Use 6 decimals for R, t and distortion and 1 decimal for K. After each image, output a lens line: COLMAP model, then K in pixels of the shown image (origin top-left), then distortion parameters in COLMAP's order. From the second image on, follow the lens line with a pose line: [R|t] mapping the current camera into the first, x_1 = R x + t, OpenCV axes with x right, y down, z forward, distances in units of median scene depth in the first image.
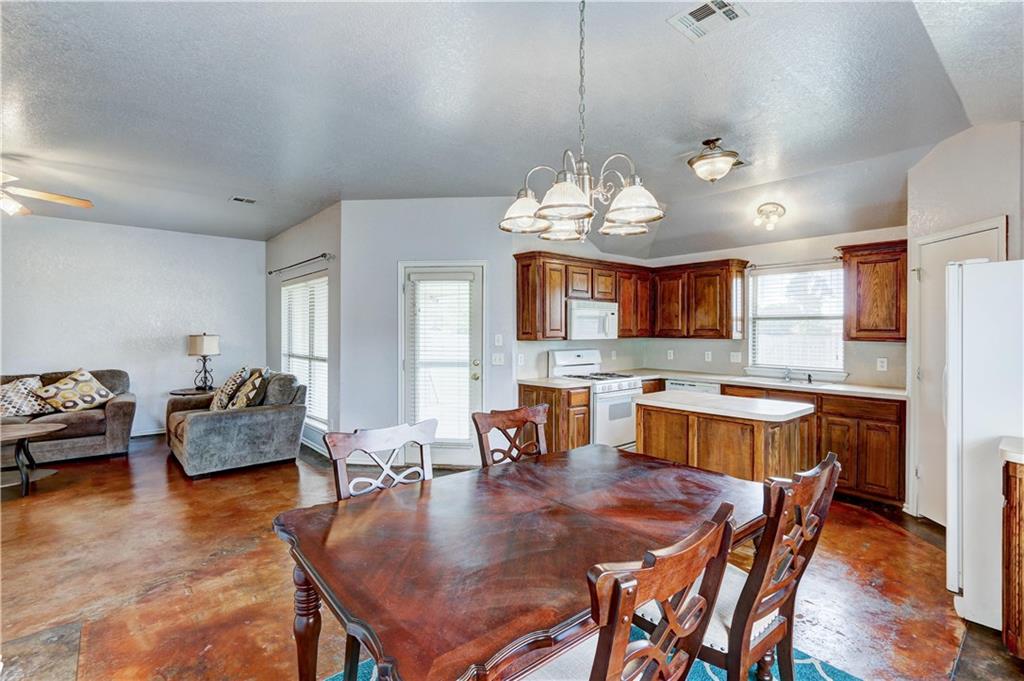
lens RADIAL K [[478.3, 0, 510.0], [0, 478.3, 333.7], [0, 0, 1]] dist [-0.002253, -0.000299]
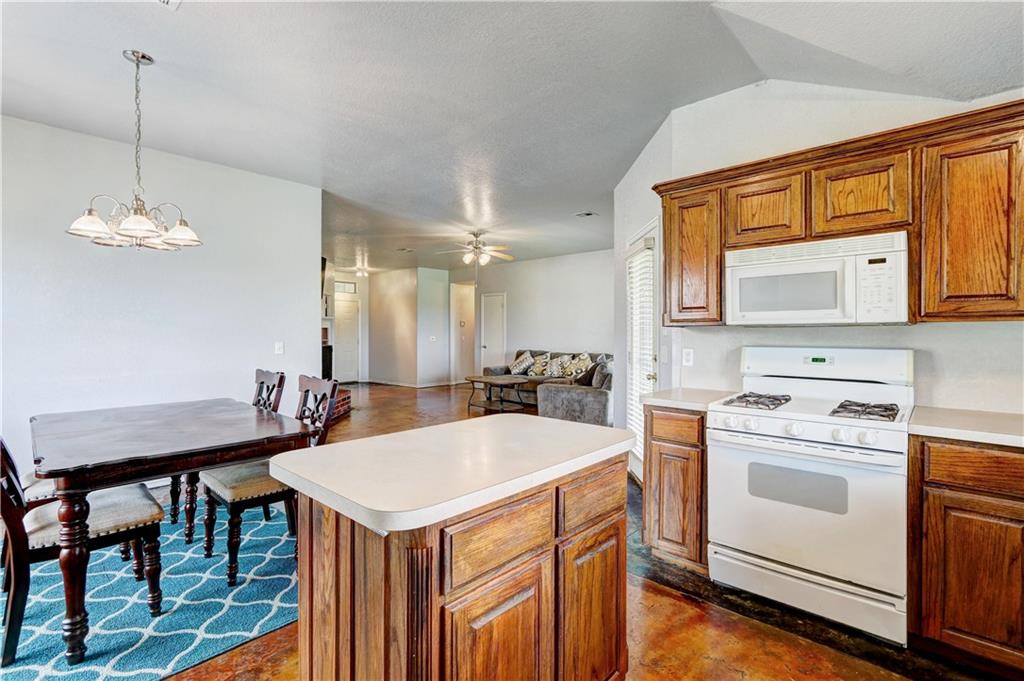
lens RADIAL K [[472.9, 0, 514.1], [0, 472.9, 337.3], [0, 0, 1]] dist [0.000292, 0.000195]
pose [[0.125951, 0.007774, -0.992006, 0.567585], [-0.009050, 0.999937, 0.006687, 0.023382], [0.991995, 0.008135, 0.126014, 0.633422]]
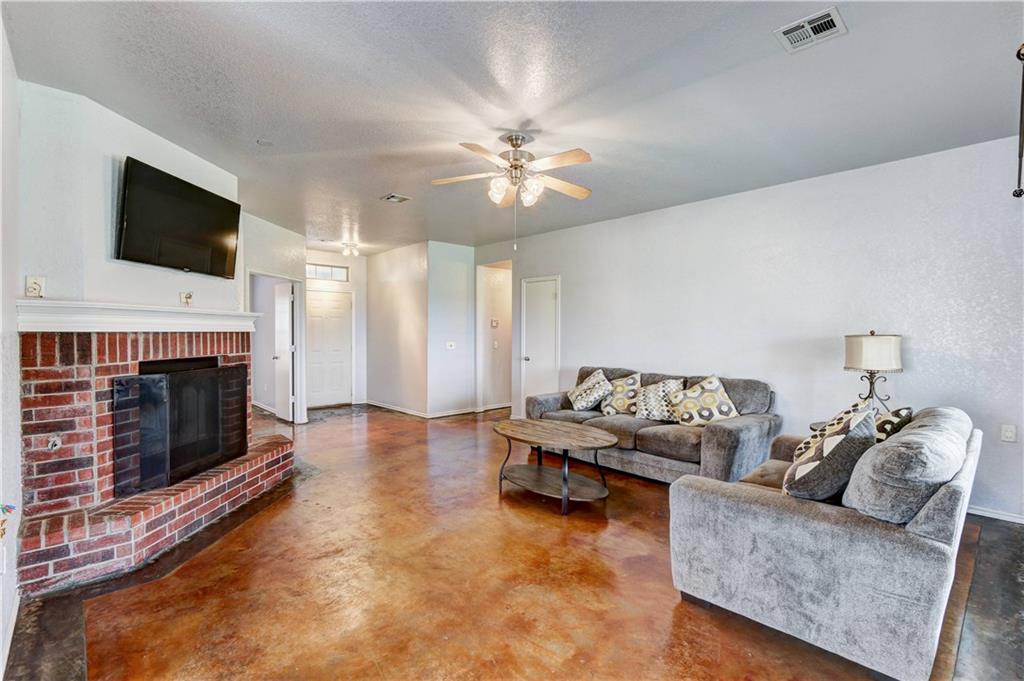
lens RADIAL K [[472.9, 0, 514.1], [0, 472.9, 337.3], [0, 0, 1]] dist [0.000292, 0.000195]
pose [[0.048019, 0.009233, -0.998804, -0.118224], [-0.011021, 0.999901, 0.008713, 0.006705], [0.998786, 0.010590, 0.048116, 0.663284]]
